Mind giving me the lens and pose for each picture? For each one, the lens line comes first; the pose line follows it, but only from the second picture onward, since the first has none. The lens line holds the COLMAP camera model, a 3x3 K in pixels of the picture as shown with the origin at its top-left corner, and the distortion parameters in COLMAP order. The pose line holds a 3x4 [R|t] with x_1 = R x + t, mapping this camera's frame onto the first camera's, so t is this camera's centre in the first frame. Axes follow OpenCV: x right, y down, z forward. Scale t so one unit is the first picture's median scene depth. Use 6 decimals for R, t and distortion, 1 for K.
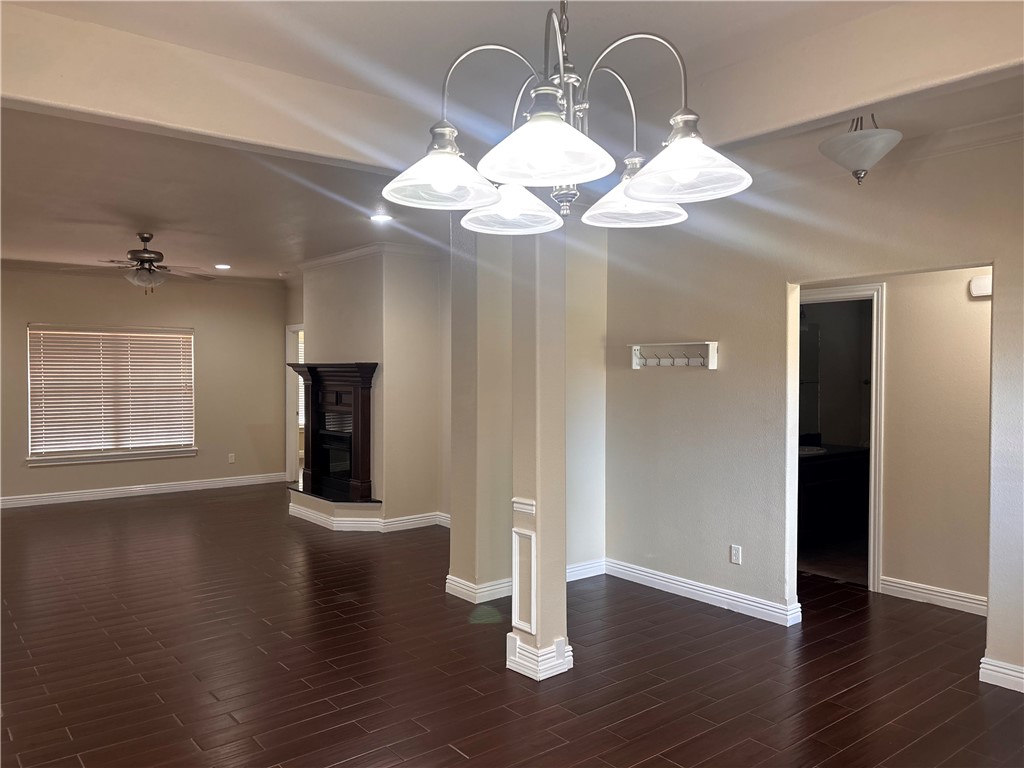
lens RADIAL K [[765.3, 0, 506.5], [0, 765.3, 385.3], [0, 0, 1]] dist [0.077789, -0.065517]
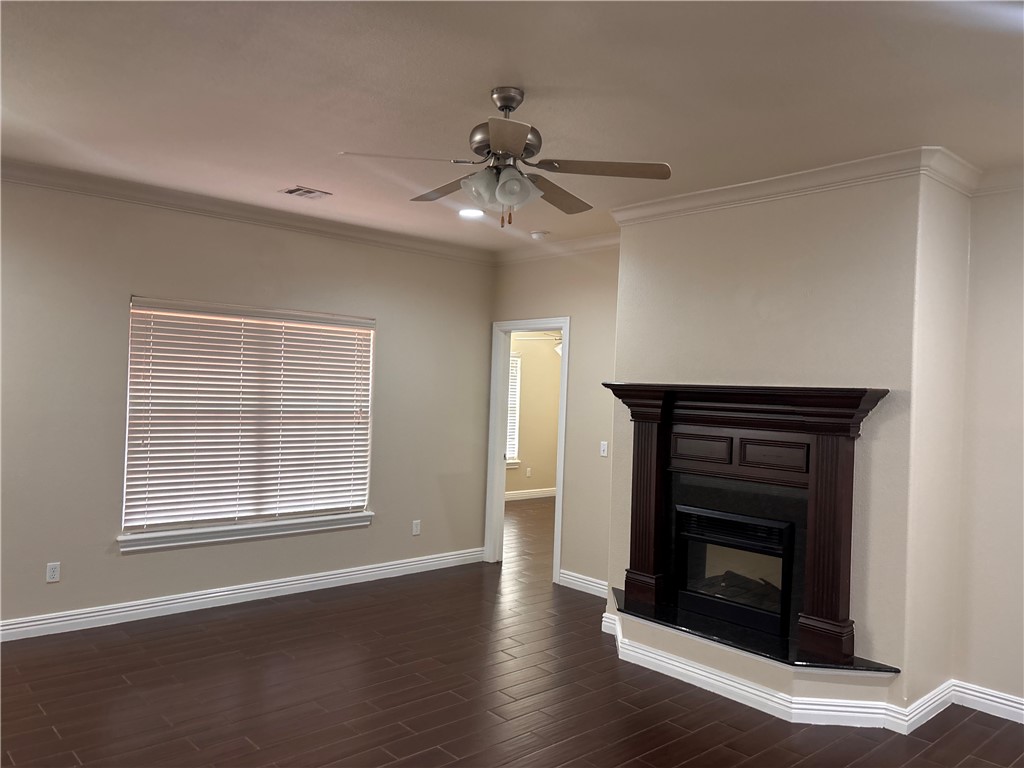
lens RADIAL K [[765.3, 0, 514.7], [0, 765.3, 387.9], [0, 0, 1]] dist [0.077789, -0.065517]
pose [[0.996978, 0.033302, 0.070181, -0.356121], [-0.031836, 0.999253, -0.021902, -0.009143], [-0.070858, 0.019601, 0.997294, 0.404418]]
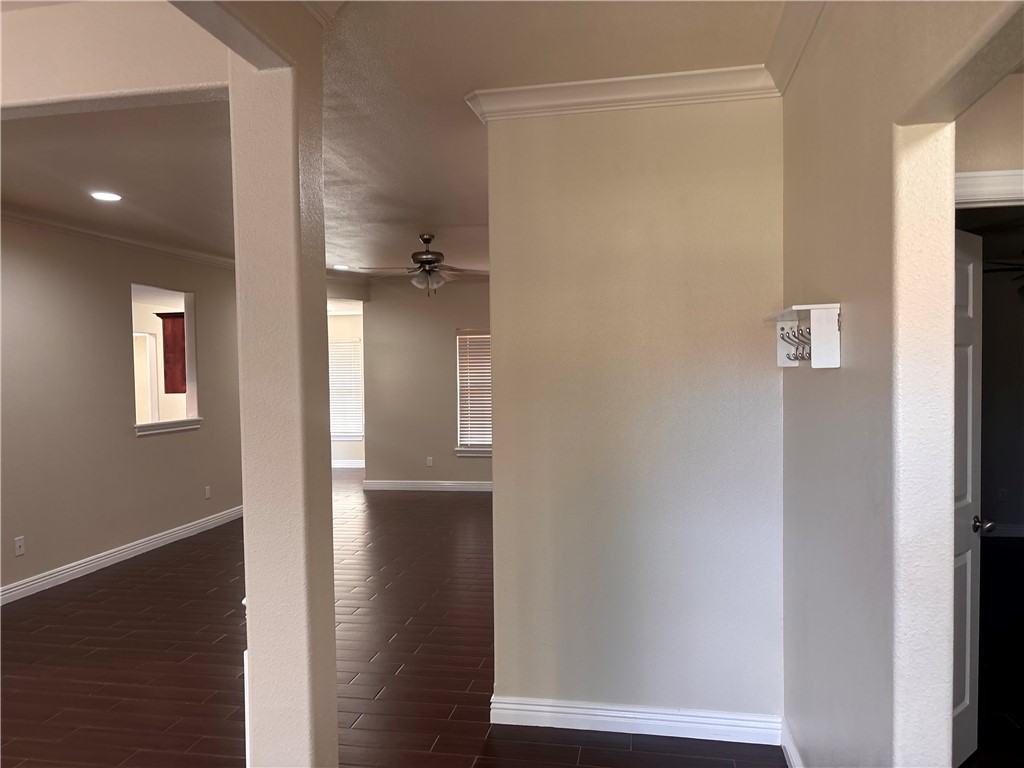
lens RADIAL K [[765.3, 0, 510.3], [0, 765.3, 389.7], [0, 0, 1]] dist [0.077789, -0.065517]
pose [[0.656409, 0.011248, -0.754321, 0.258881], [0.000000, 0.999889, 0.014911, -0.008158], [0.754405, -0.009788, 0.656336, 0.314385]]
